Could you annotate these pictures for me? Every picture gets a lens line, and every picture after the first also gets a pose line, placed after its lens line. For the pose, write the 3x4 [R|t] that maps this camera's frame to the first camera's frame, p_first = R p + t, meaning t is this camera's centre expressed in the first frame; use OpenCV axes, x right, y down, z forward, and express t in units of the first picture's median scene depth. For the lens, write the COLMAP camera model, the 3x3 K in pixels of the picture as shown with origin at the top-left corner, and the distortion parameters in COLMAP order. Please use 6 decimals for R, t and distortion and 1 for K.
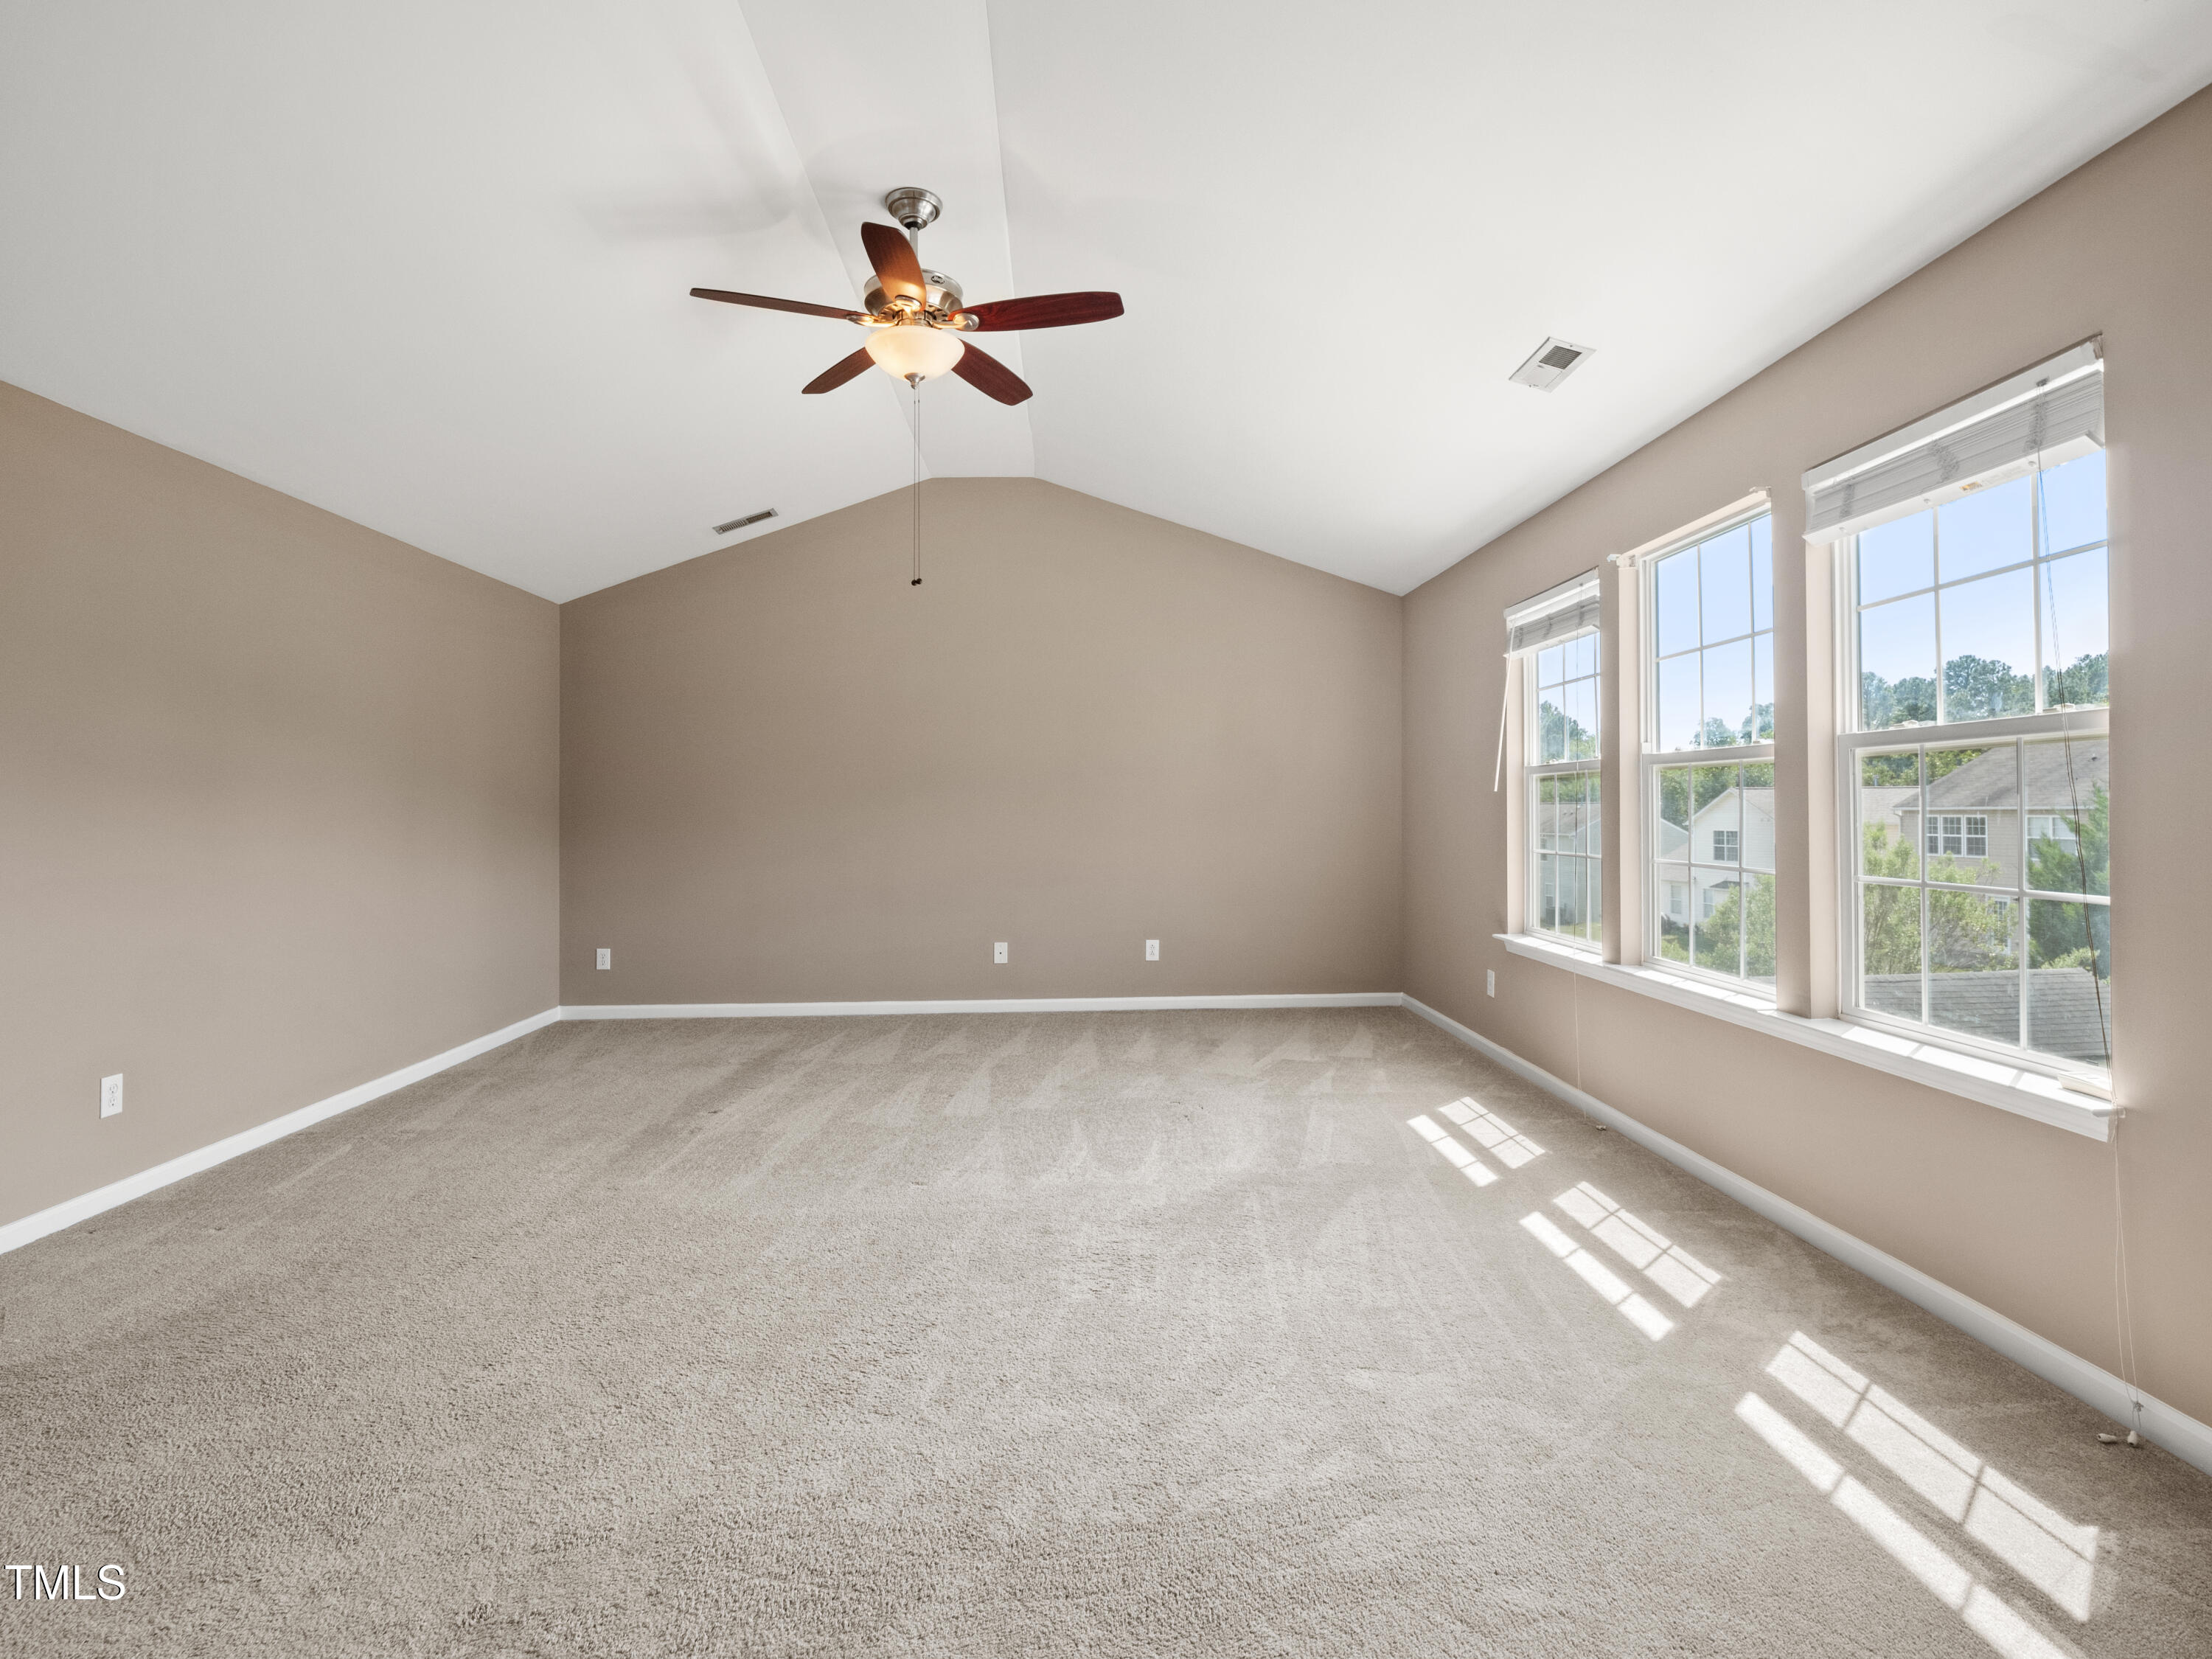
lens RADIAL K [[1106.5, 0, 1109.3], [0, 1106.5, 802.9], [0, 0, 1]] dist [0.009376, -0.026849]
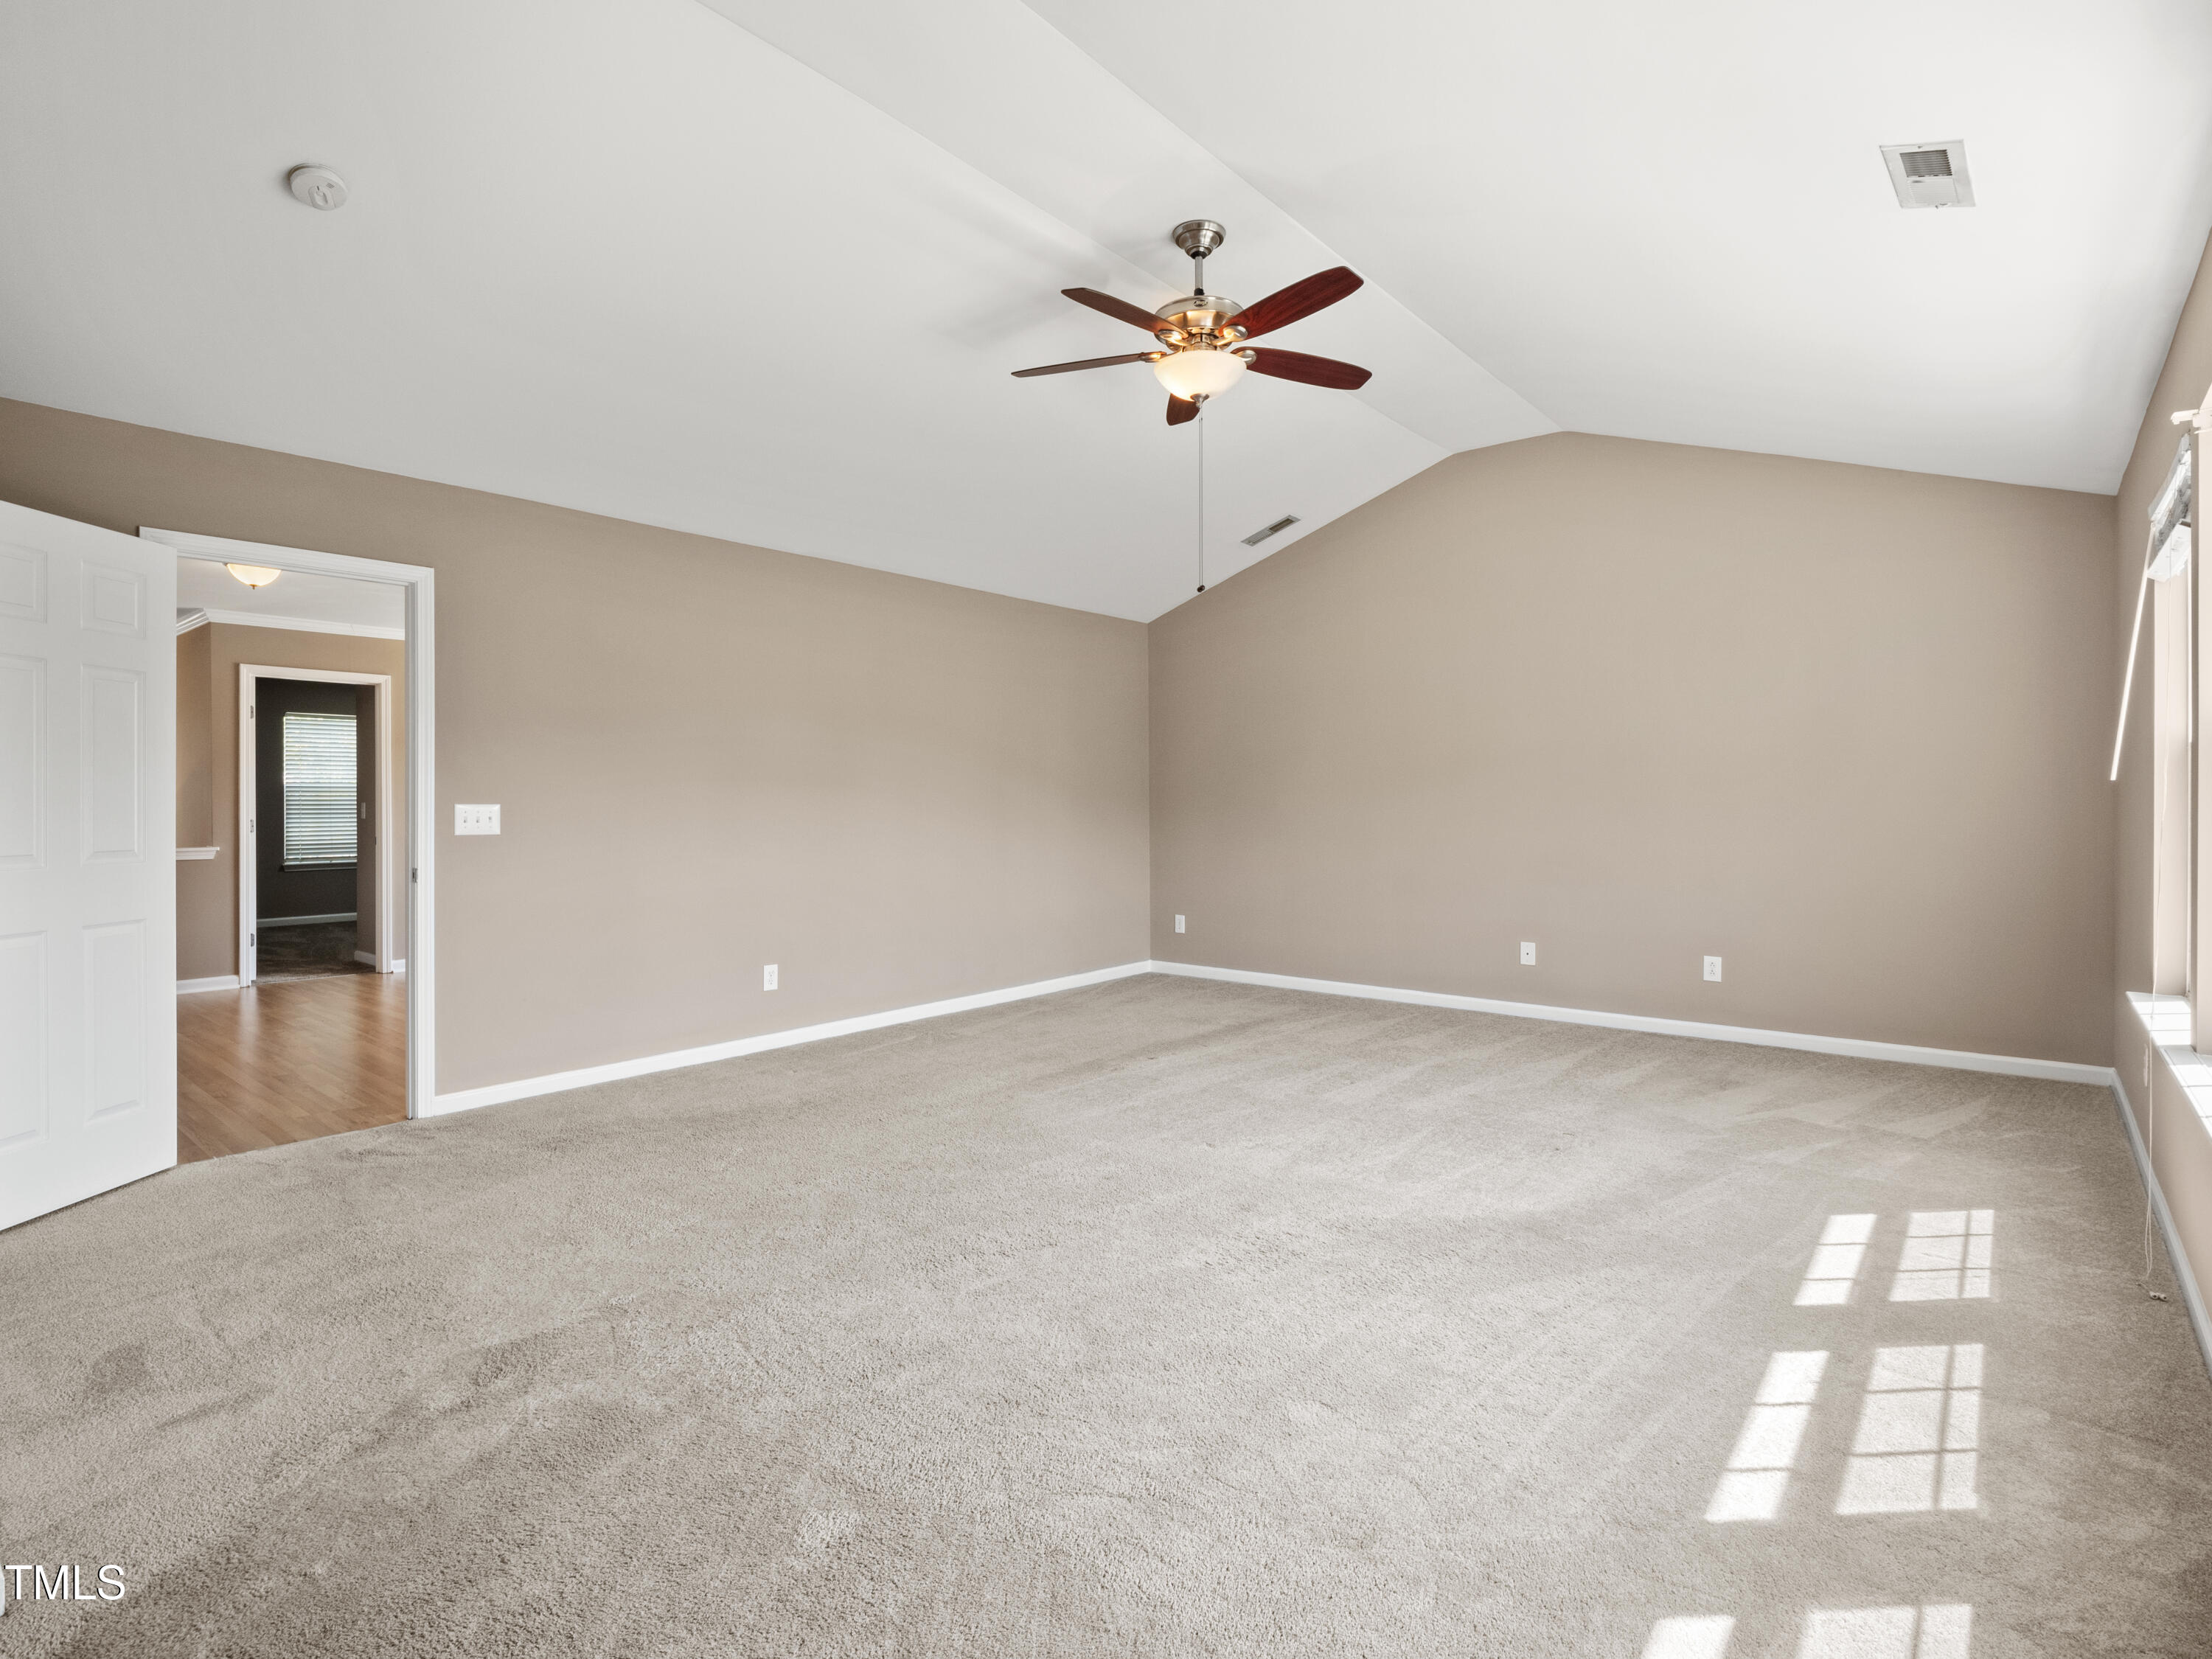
lens RADIAL K [[1116.4, 0, 1103.9], [0, 1116.4, 806.9], [0, 0, 1]] dist [-0.016018, -0.000607]
pose [[0.747390, 0.014285, -0.664232, 0.464582], [-0.003456, 0.999839, 0.017614, -0.005007], [0.664376, -0.010869, 0.747319, 0.121846]]
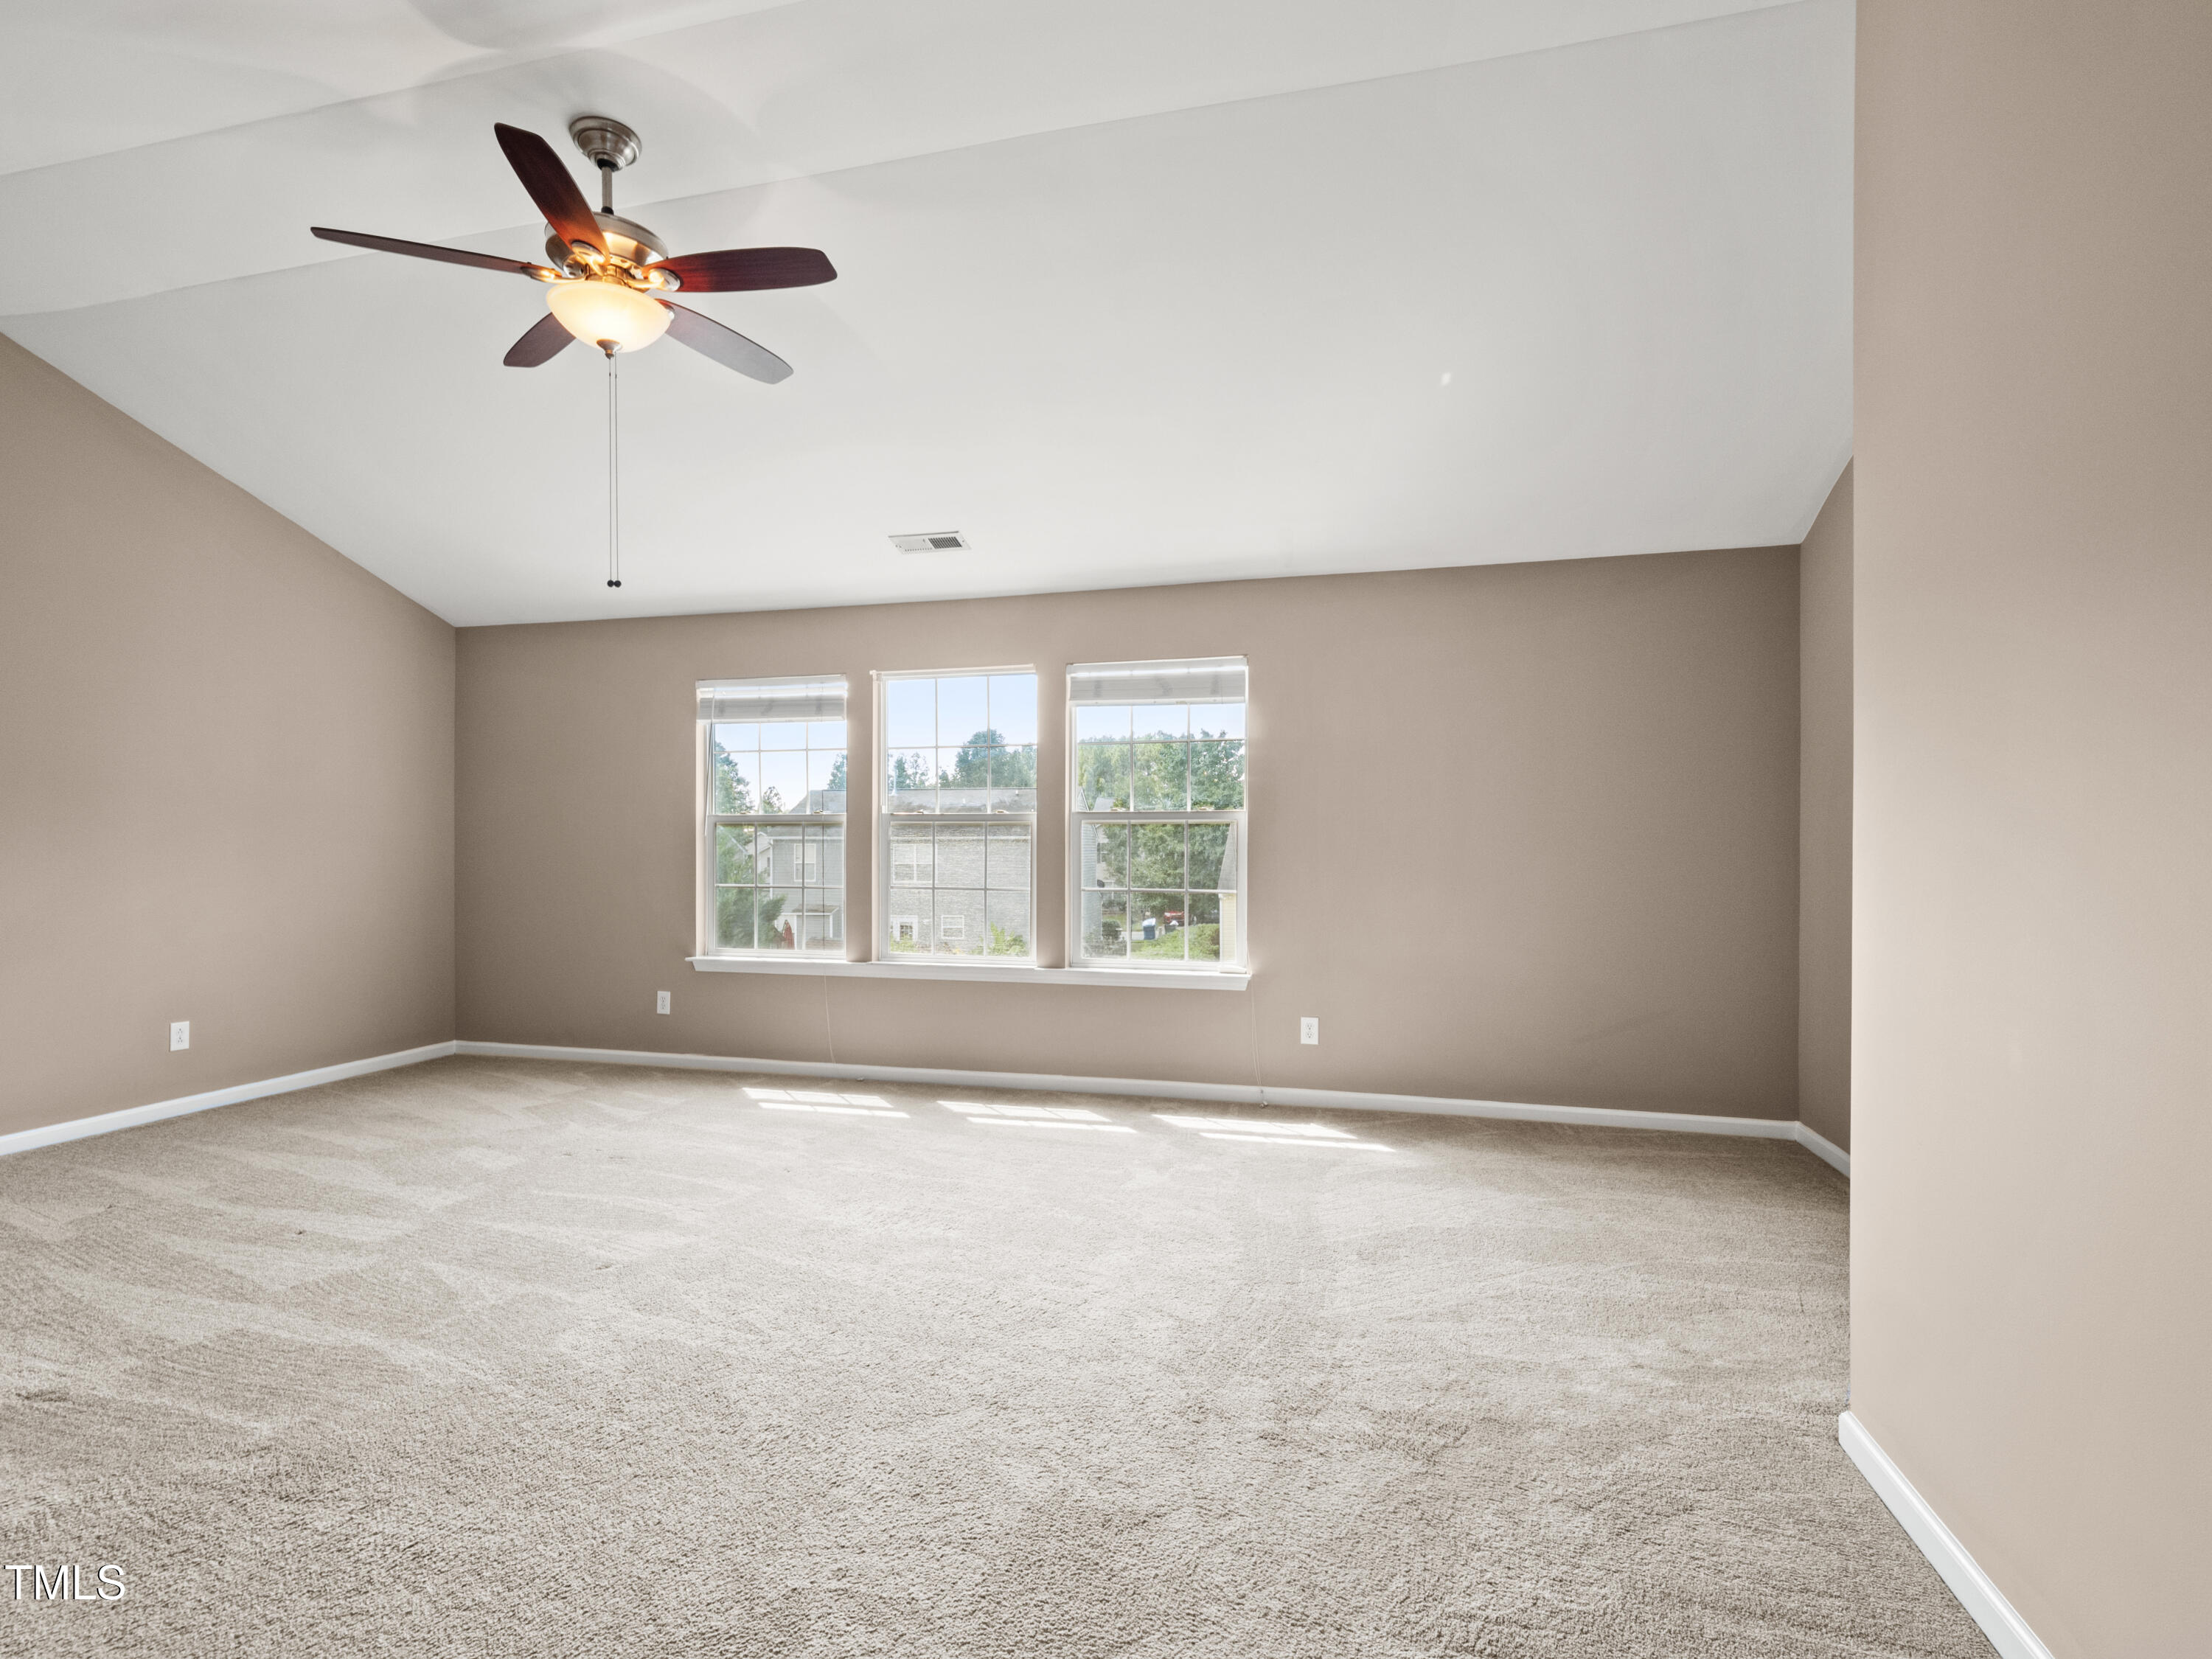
lens RADIAL K [[1064.4, 0, 1097.3], [0, 1064.4, 869.0], [0, 0, 1]] dist [-0.002813, -0.000576]
pose [[0.286050, -0.005584, 0.958199, -0.863366], [-0.010922, 0.999899, 0.009087, 0.014683], [-0.958153, -0.013065, 0.285960, 0.382766]]
